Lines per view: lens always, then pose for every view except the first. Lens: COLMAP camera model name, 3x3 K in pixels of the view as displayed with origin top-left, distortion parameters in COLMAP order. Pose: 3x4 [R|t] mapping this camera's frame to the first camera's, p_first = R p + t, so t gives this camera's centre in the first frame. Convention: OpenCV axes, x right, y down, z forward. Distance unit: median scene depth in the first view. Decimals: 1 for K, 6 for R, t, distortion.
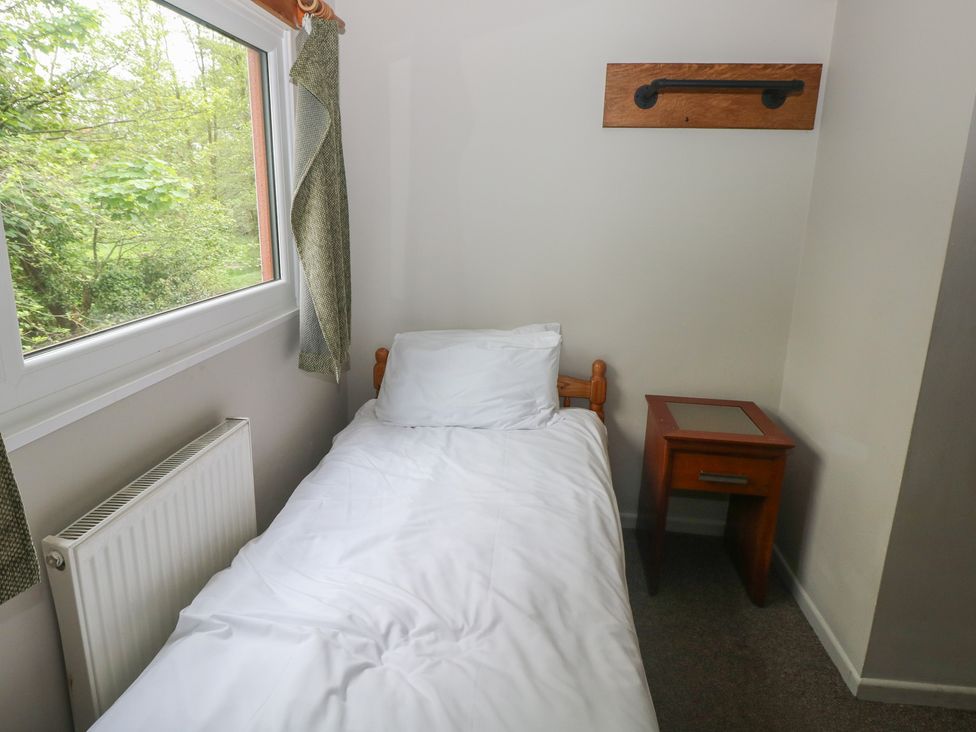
lens RADIAL K [[549.1, 0, 539.3], [0, 549.1, 327.9], [0, 0, 1]] dist [-0.001993, -0.012704]
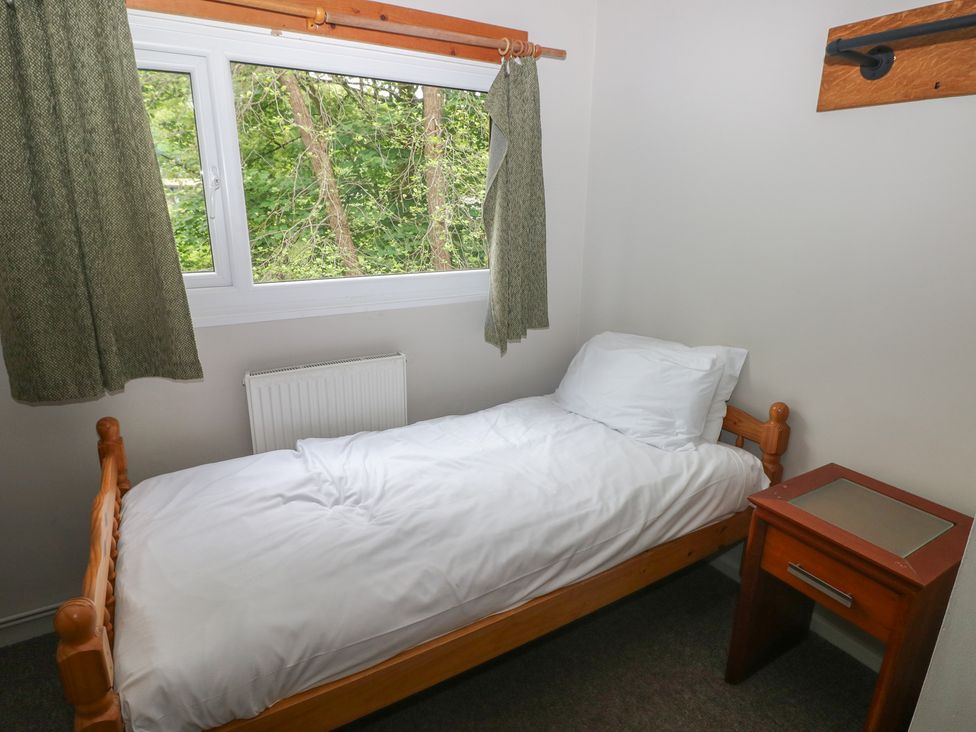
lens RADIAL K [[549.1, 0, 492.7], [0, 549.1, 362.3], [0, 0, 1]] dist [-0.001993, -0.012704]
pose [[0.614180, 0.206020, -0.761800, 0.616436], [-0.178885, 0.976540, 0.119873, -0.029082], [0.768624, 0.062650, 0.636625, 0.197678]]
